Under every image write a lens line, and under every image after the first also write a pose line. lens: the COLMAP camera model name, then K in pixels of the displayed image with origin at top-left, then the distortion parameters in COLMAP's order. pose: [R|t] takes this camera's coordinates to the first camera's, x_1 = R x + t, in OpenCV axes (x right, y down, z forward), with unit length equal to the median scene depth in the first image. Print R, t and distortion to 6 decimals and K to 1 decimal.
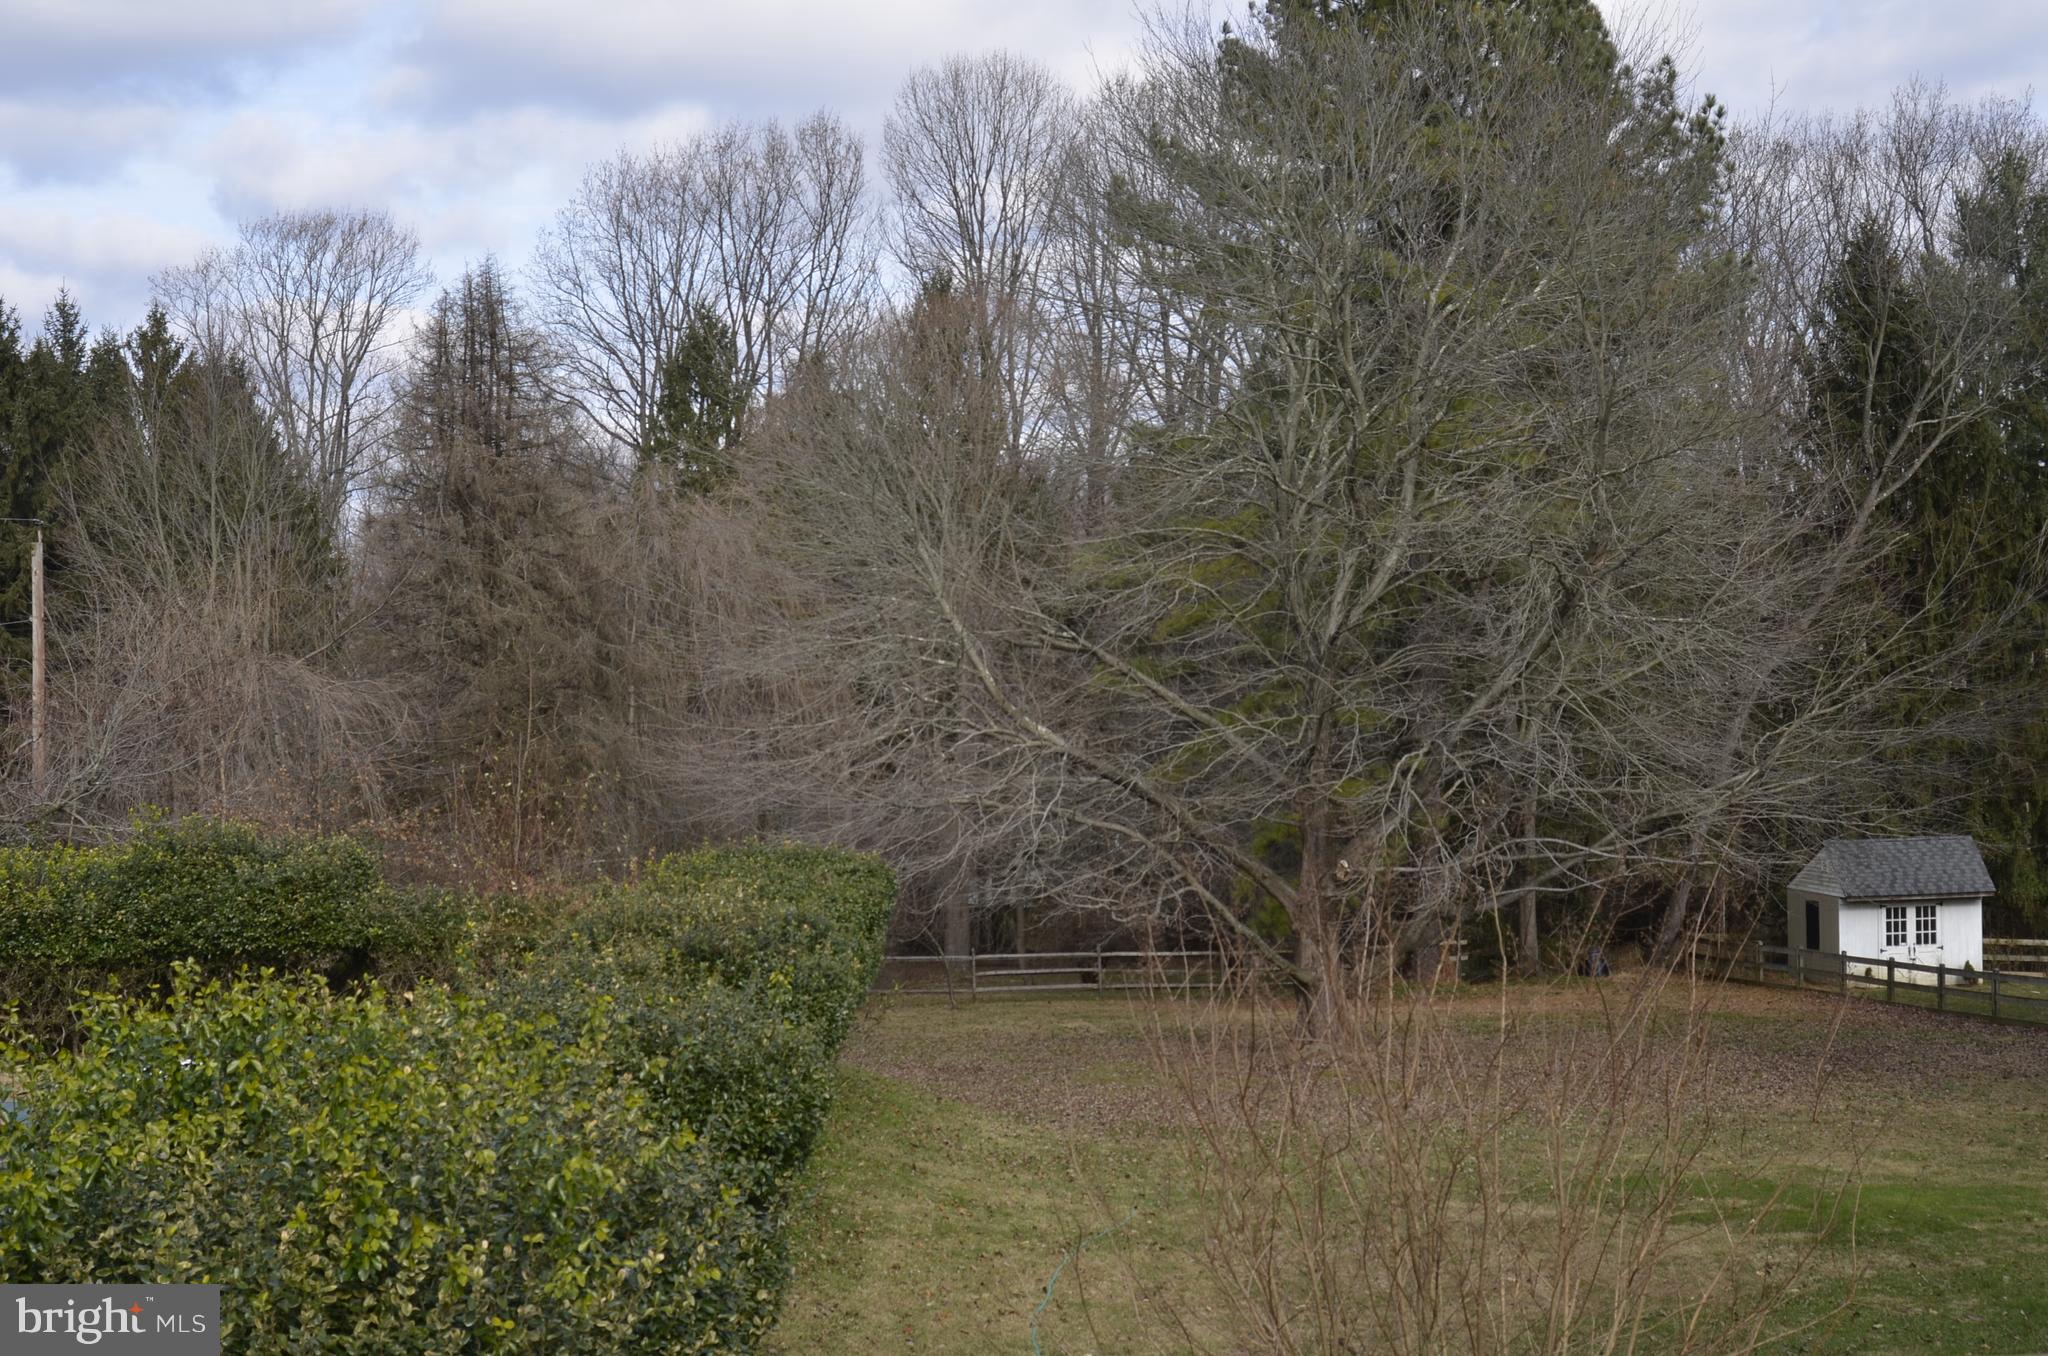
lens RADIAL K [[2774.9, 0, 1019.3], [0, 2774.9, 712.8], [0, 0, 1]] dist [-0.088725, 0.000000]
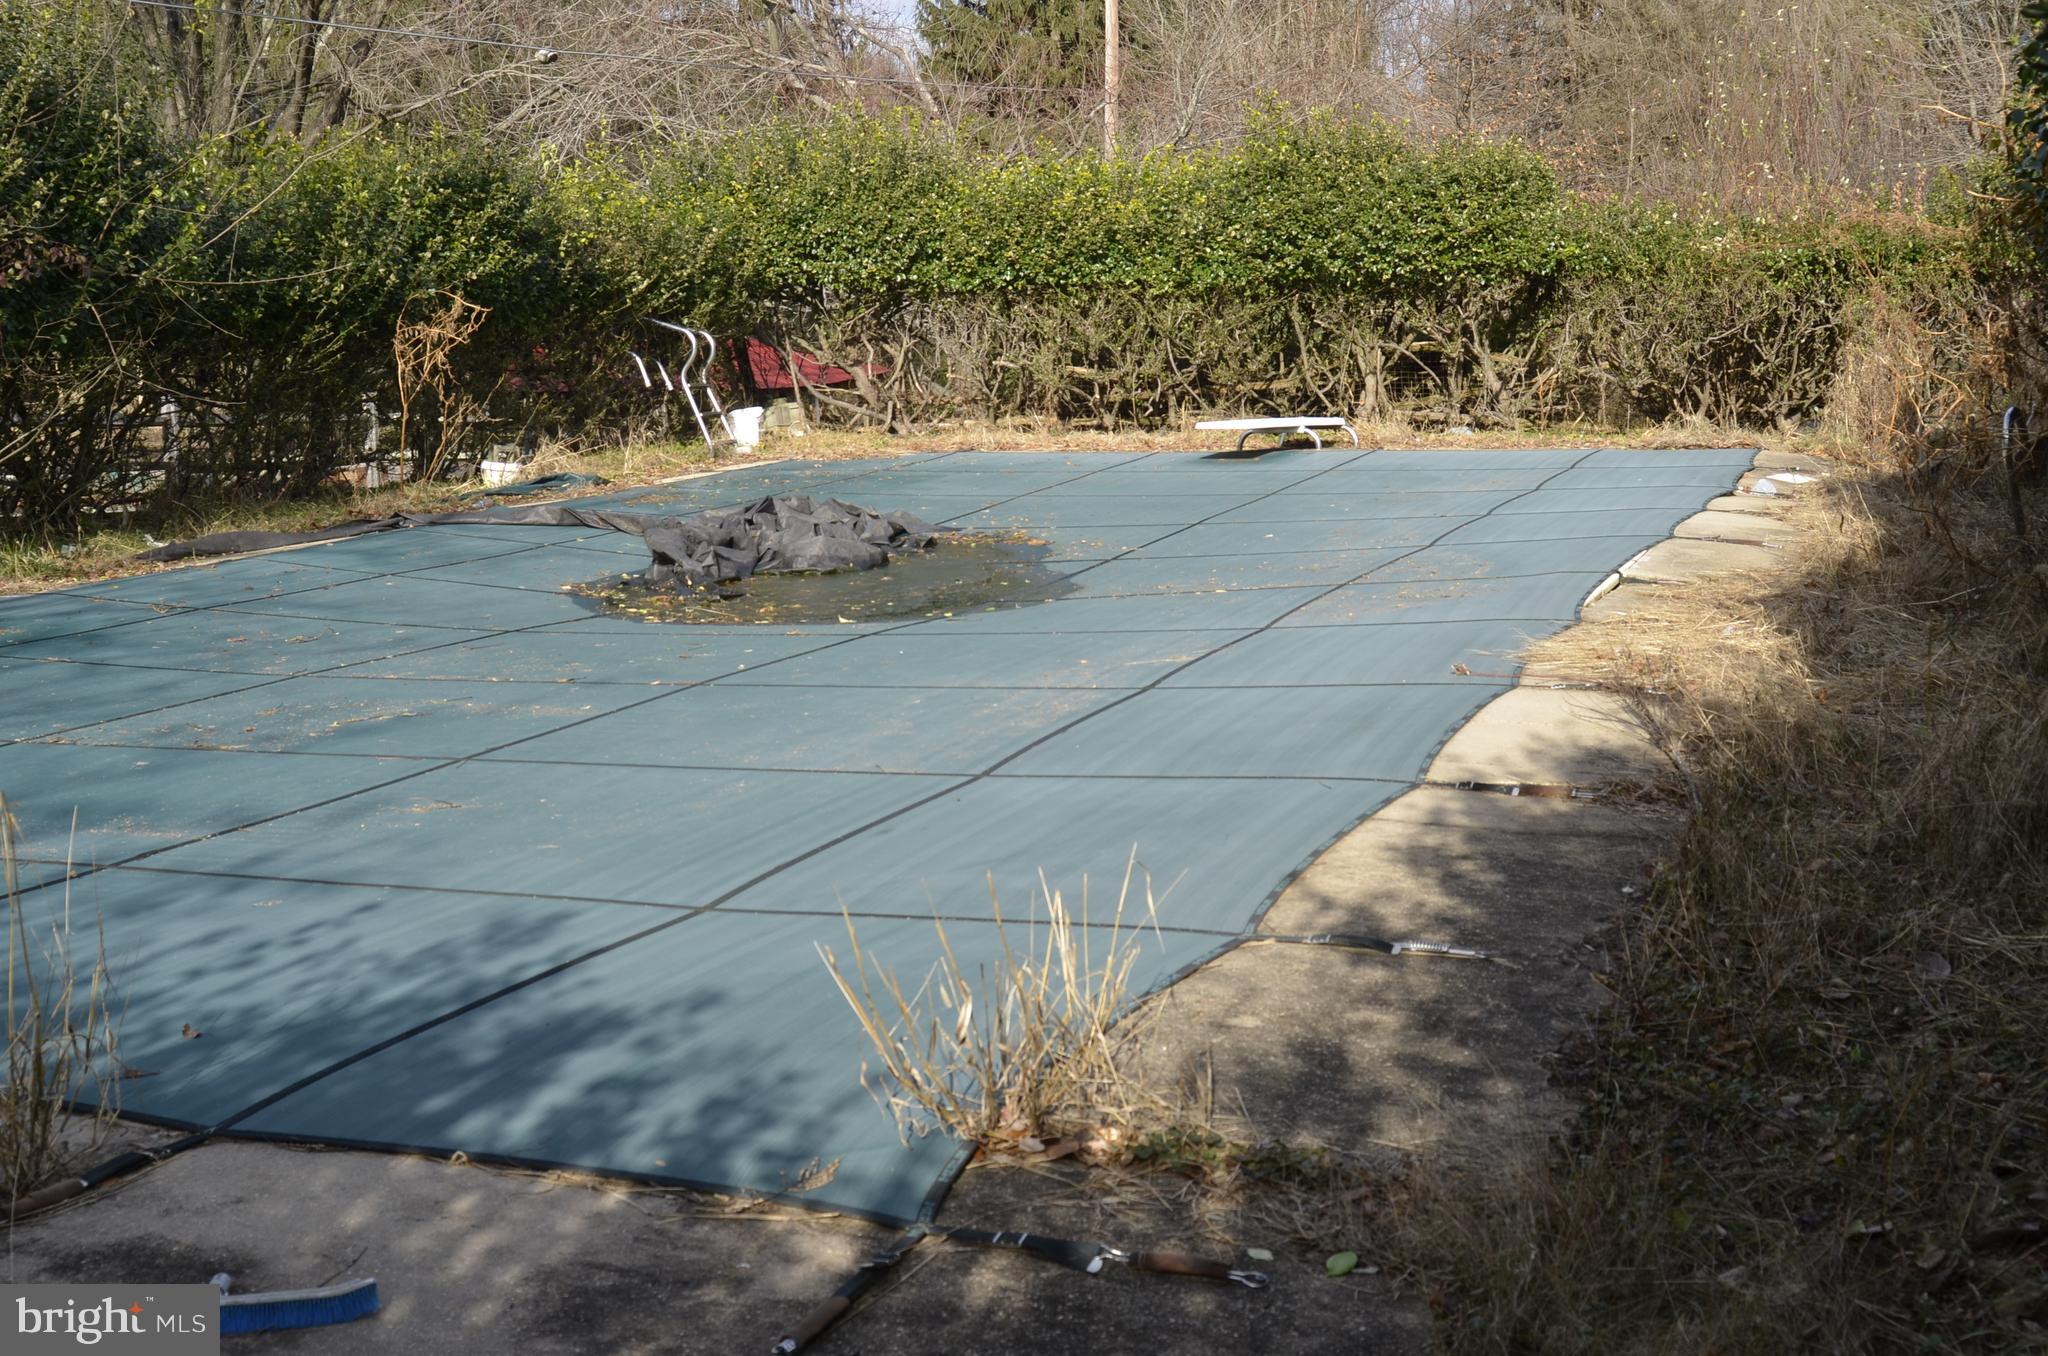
lens RADIAL K [[2475.8, 0, 1021.0], [0, 2475.8, 675.3], [0, 0, 1]] dist [-0.070576, 0.000000]
pose [[0.934028, 0.051215, -0.353509, -0.132370], [0.000965, 0.989302, 0.145876, 0.096042], [0.357199, -0.136593, 0.923987, 0.323758]]
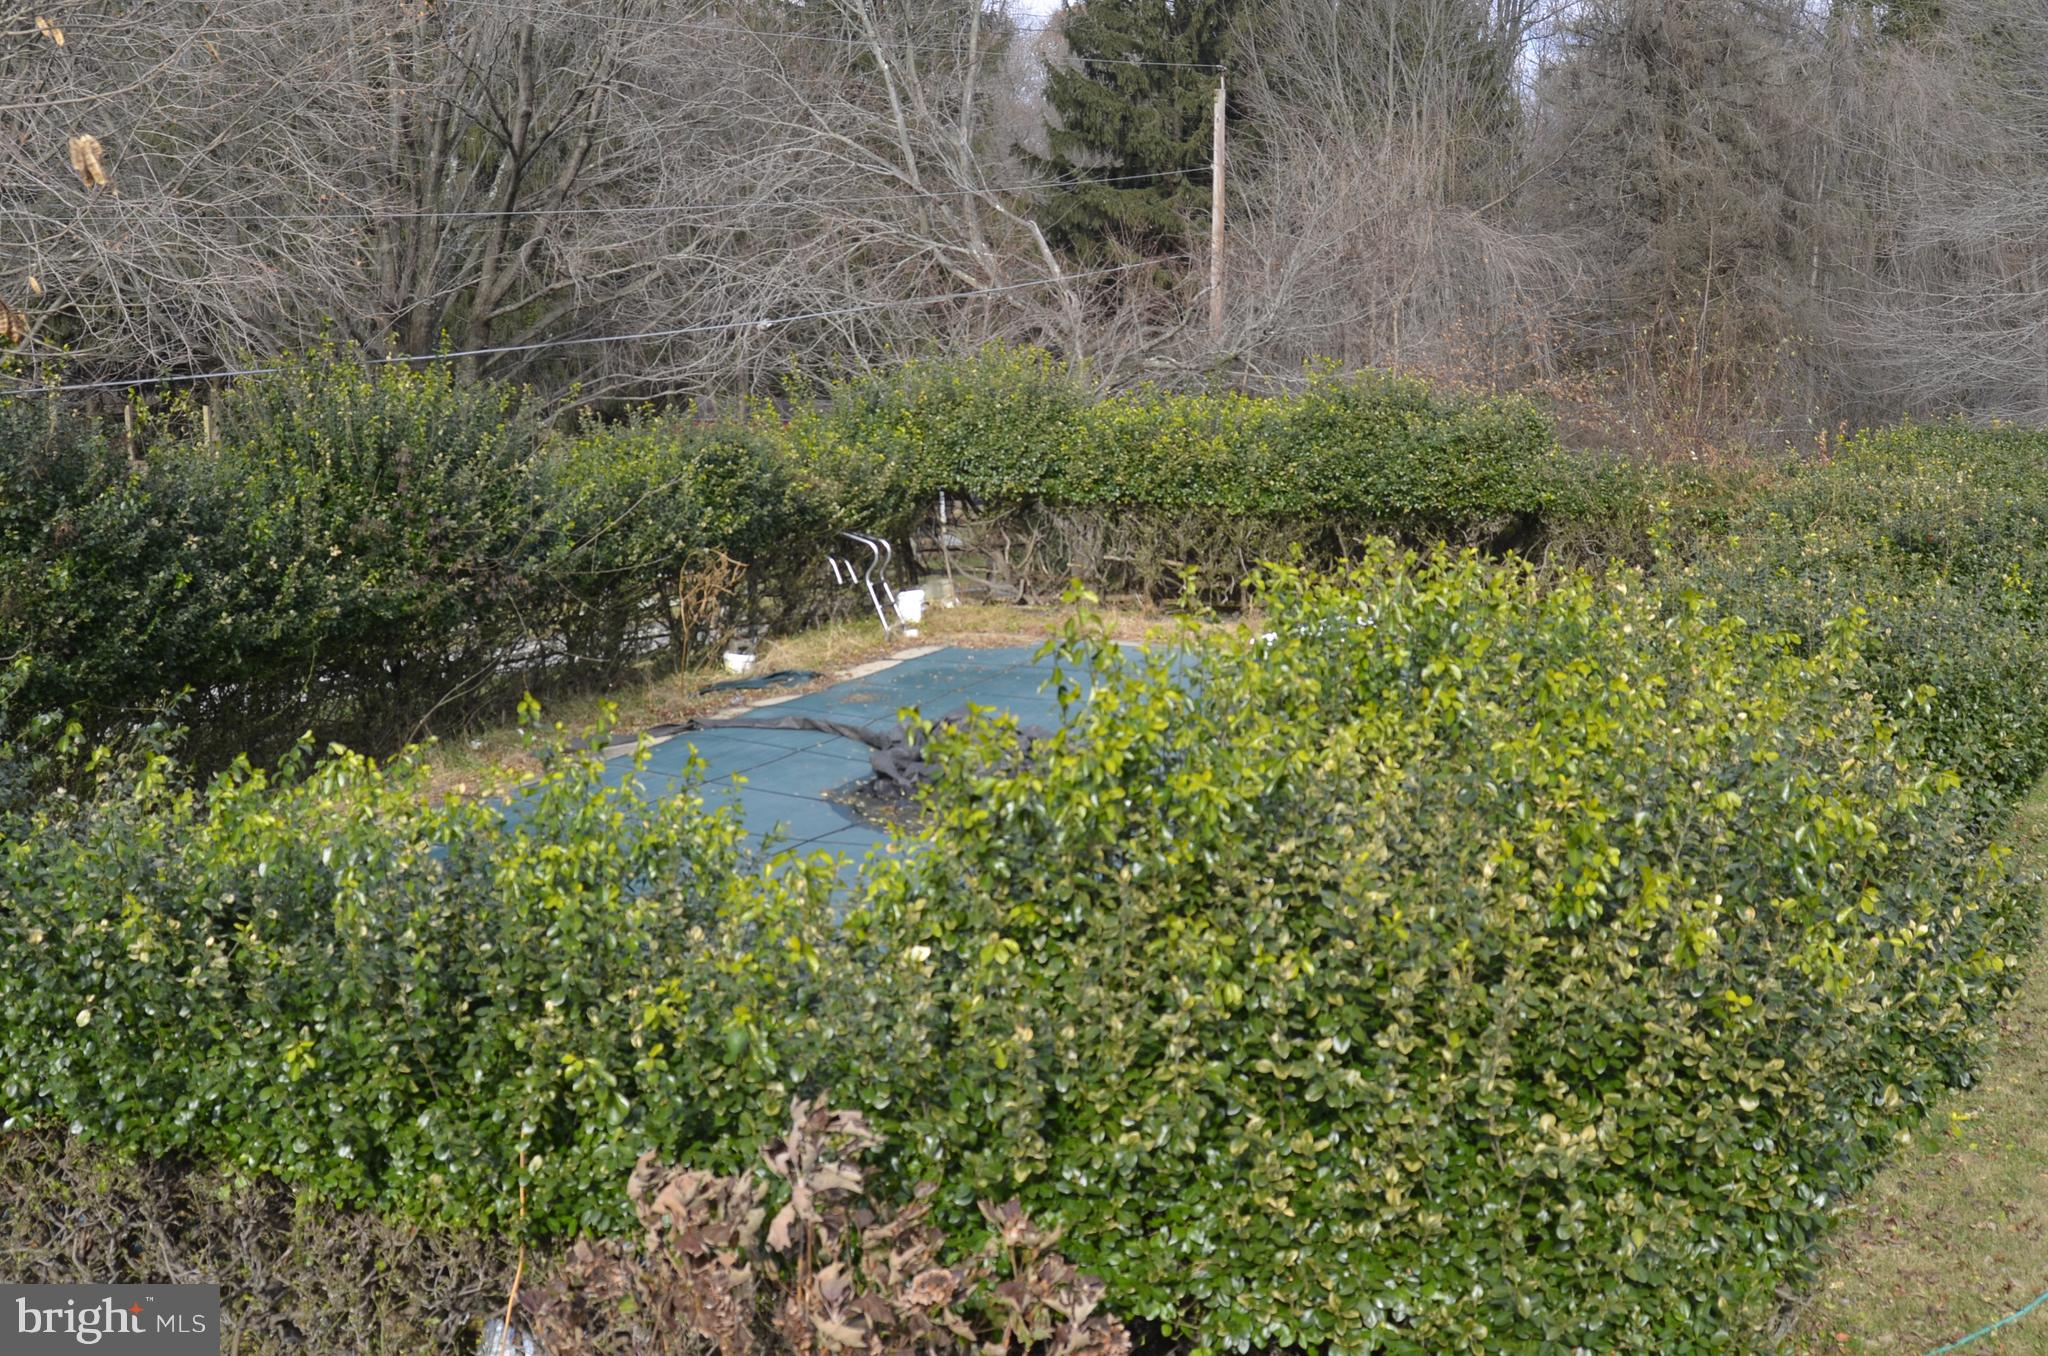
lens RADIAL K [[2774.9, 0, 1017.6], [0, 2774.9, 680.6], [0, 0, 1]] dist [-0.088725, 0.000000]
pose [[0.915653, 0.076555, -0.394611, -0.016973], [-0.017742, 0.988437, 0.150590, 0.000724], [0.401577, -0.130887, 0.906424, 0.042327]]
